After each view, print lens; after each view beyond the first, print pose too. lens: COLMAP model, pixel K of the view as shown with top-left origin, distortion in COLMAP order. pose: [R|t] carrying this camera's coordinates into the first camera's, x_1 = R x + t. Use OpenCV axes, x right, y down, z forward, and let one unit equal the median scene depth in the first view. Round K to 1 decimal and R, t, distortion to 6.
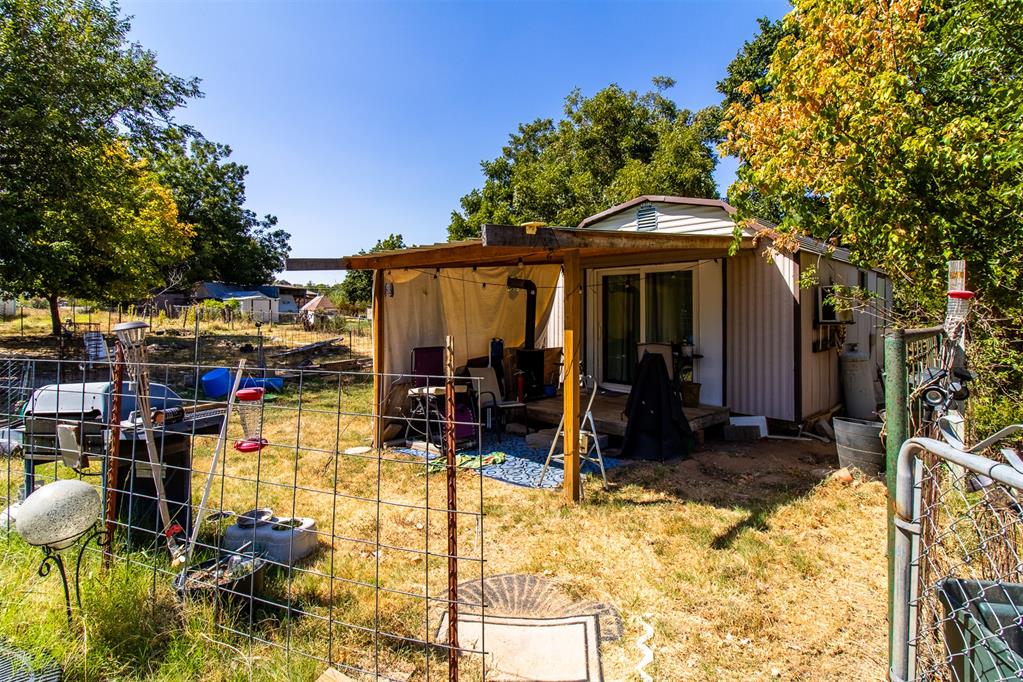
lens RADIAL K [[493.0, 0, 525.1], [0, 493.0, 312.3], [0, 0, 1]] dist [0.000701, 0.000526]
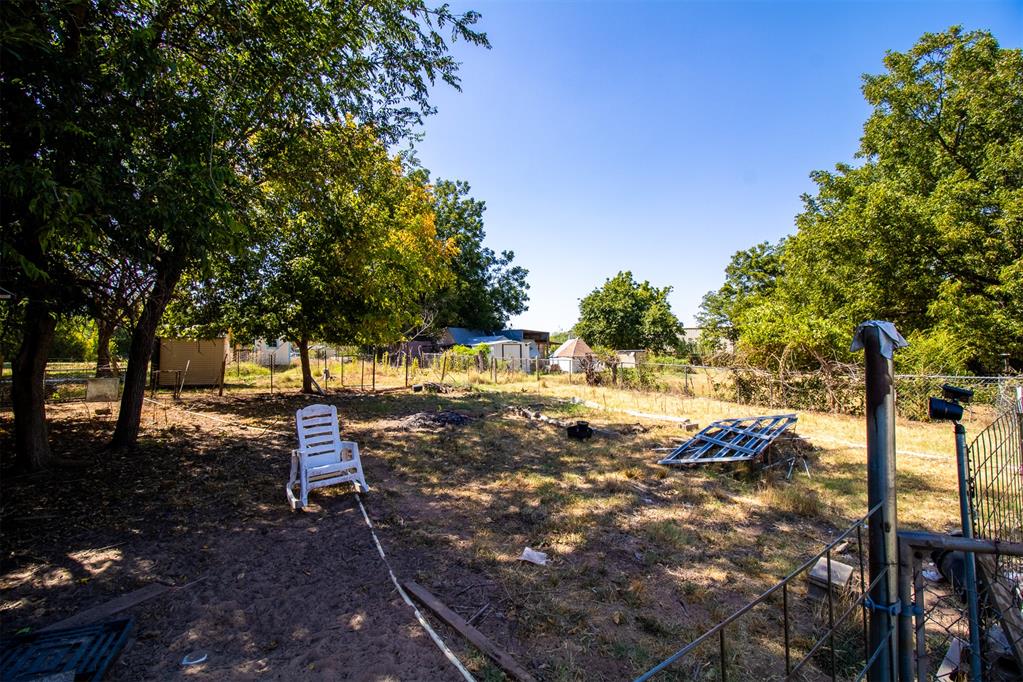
lens RADIAL K [[493.0, 0, 512.7], [0, 493.0, 340.7], [0, 0, 1]] dist [0.000701, 0.000526]
pose [[0.914666, -0.029062, -0.403164, -0.162888], [0.013709, 0.999069, -0.040916, 0.001653], [0.403977, 0.031898, 0.914213, 0.200799]]
